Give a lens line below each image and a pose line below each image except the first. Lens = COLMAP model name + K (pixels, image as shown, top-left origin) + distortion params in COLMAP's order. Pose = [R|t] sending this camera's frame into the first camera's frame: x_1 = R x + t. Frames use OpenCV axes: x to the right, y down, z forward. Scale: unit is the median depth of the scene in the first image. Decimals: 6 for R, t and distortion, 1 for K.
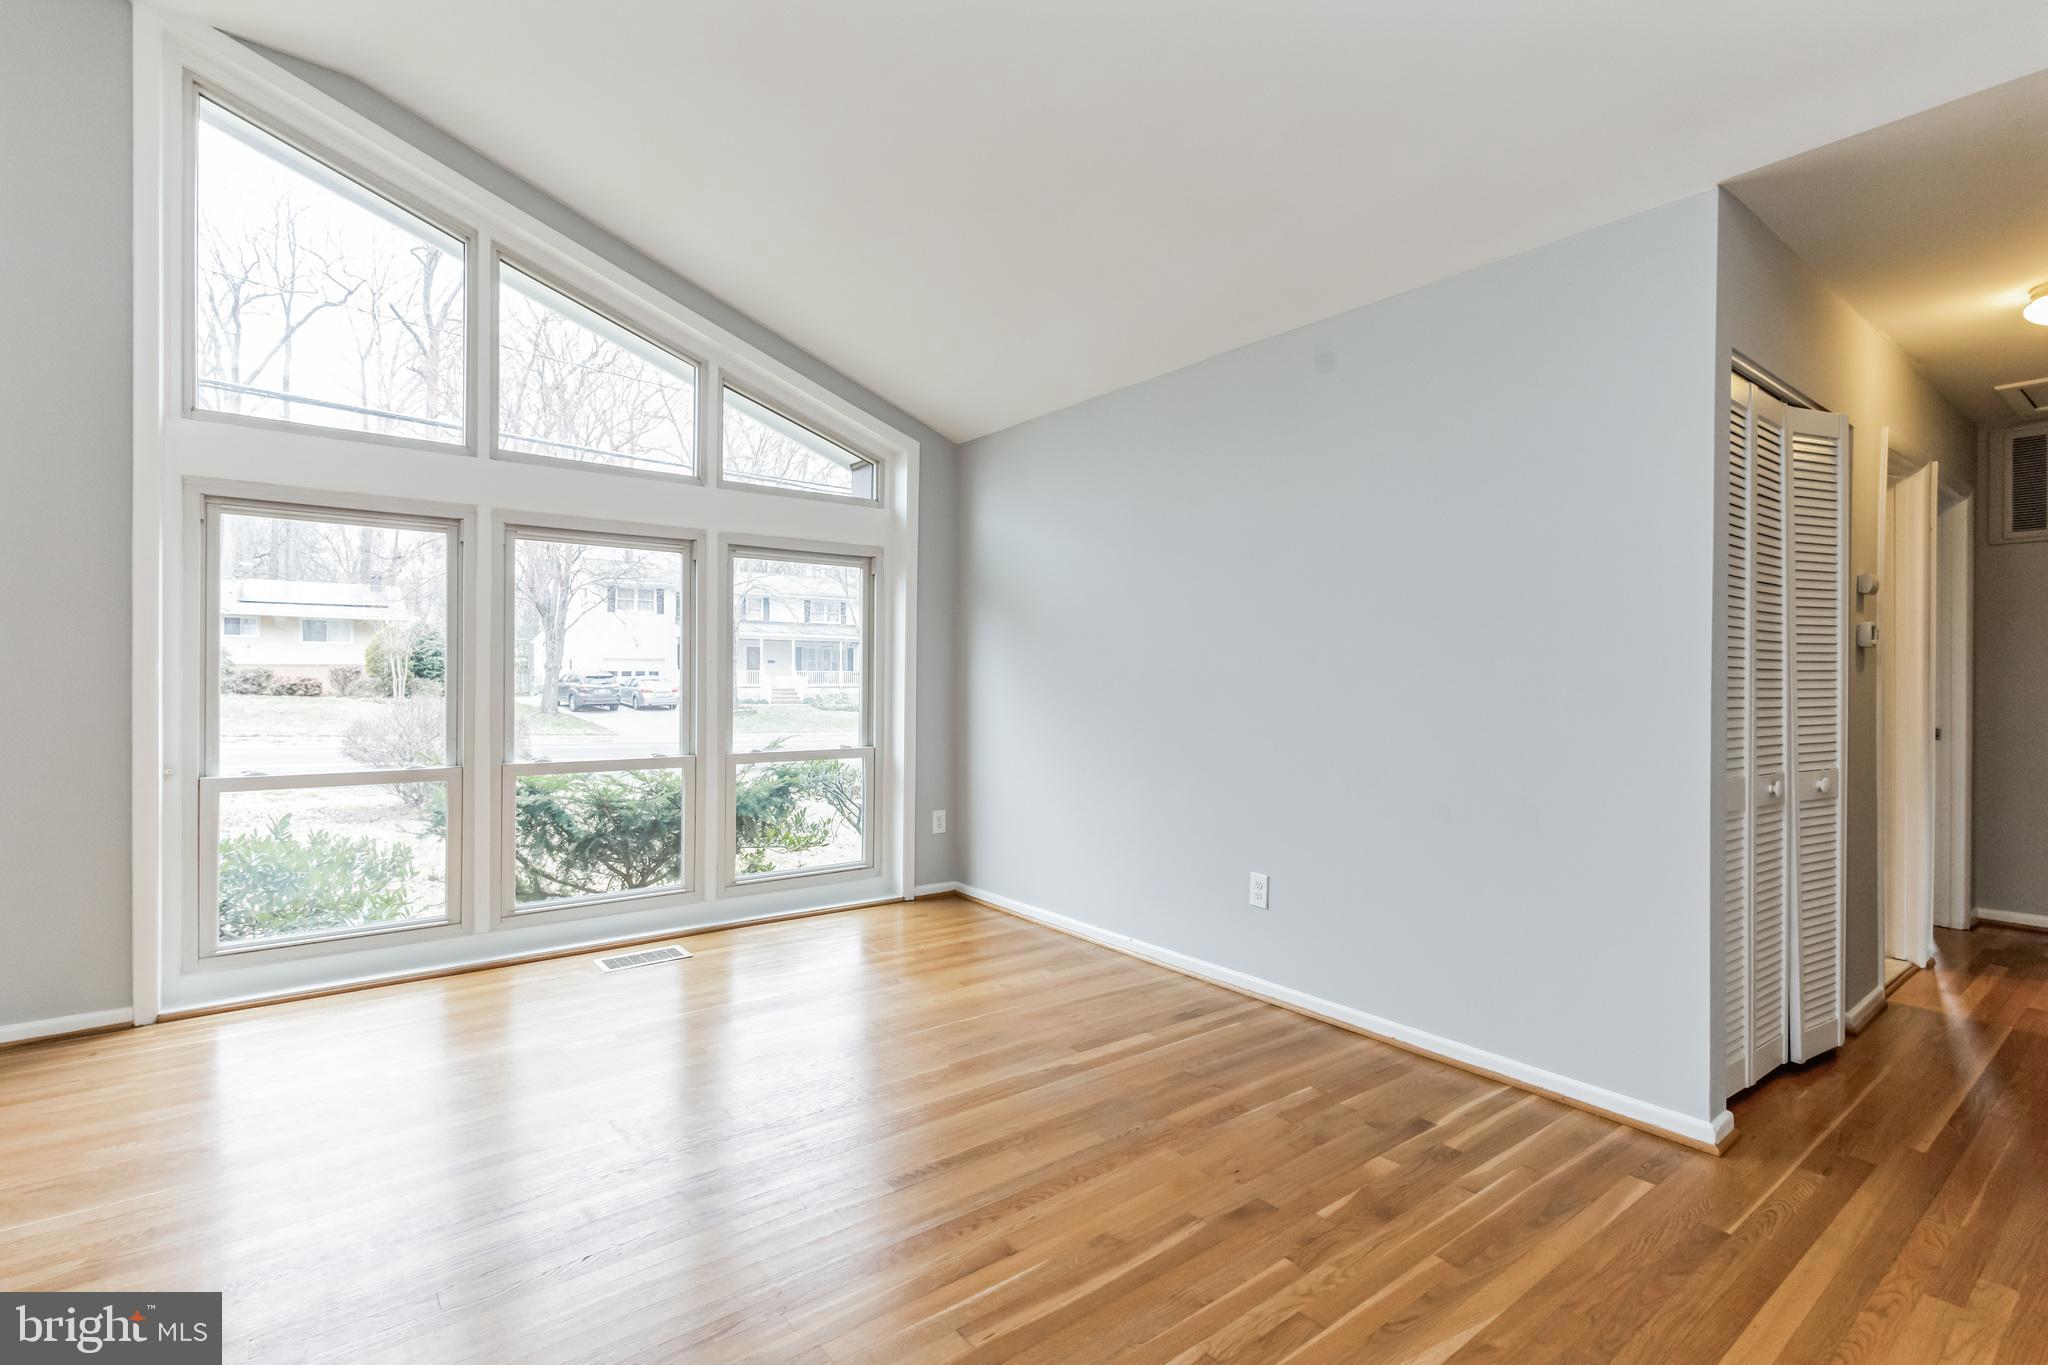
lens RADIAL K [[940.6, 0, 1008.0], [0, 940.6, 686.2], [0, 0, 1]] dist [0.011488, -0.003135]
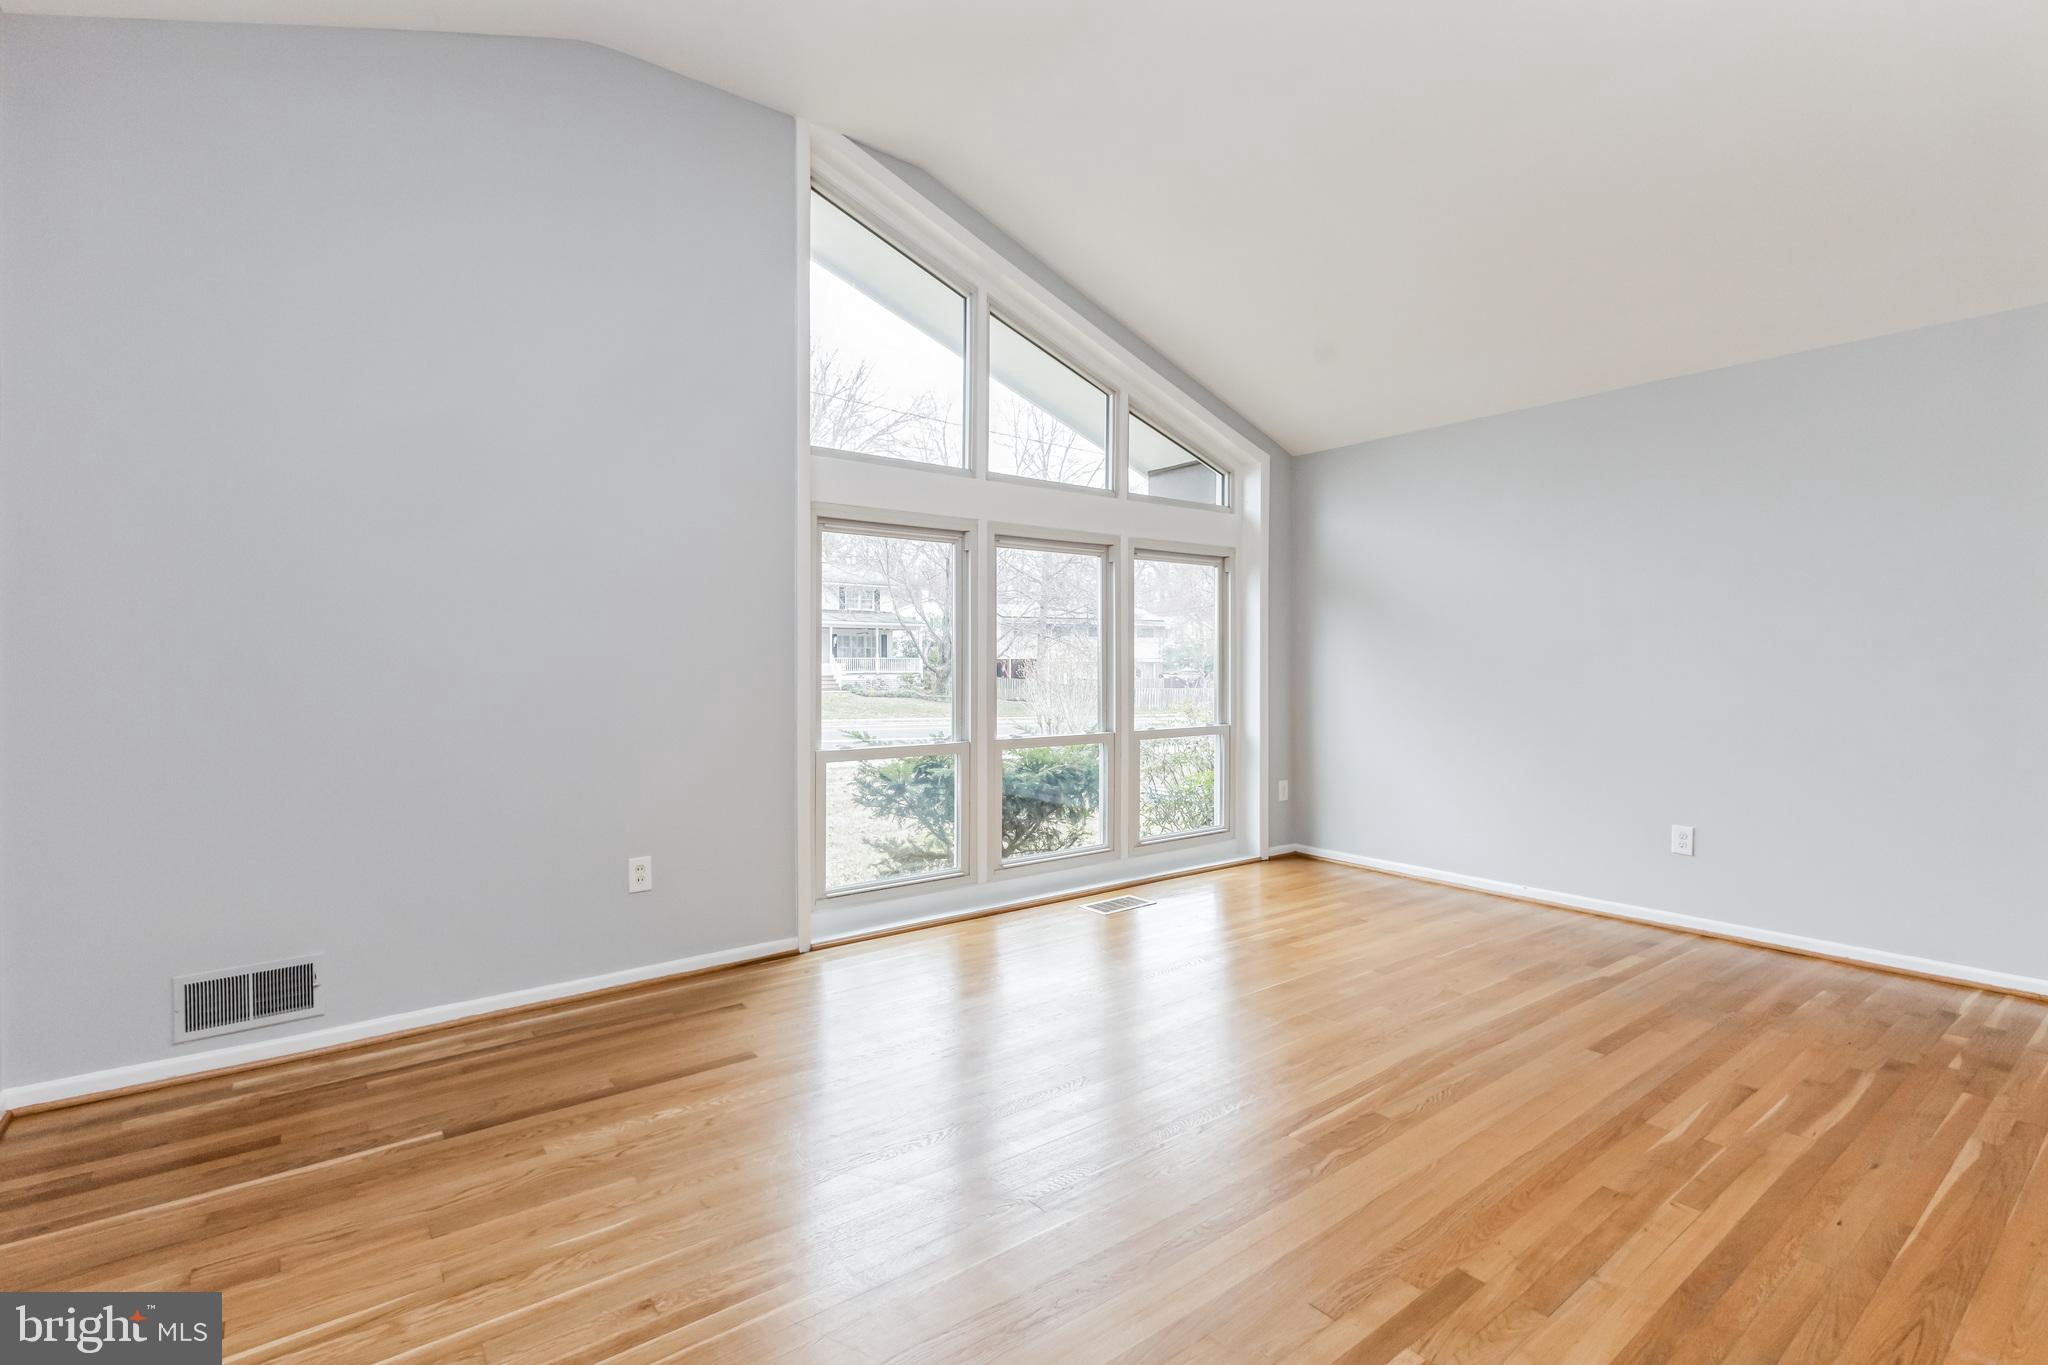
lens RADIAL K [[940.6, 0, 1031.4], [0, 940.6, 662.6], [0, 0, 1]] dist [0.011488, -0.003135]
pose [[0.999965, -0.007977, -0.002562, -0.426774], [0.007953, 0.999924, -0.009416, -0.001138], [0.002637, 0.009396, 0.999952, -0.149109]]
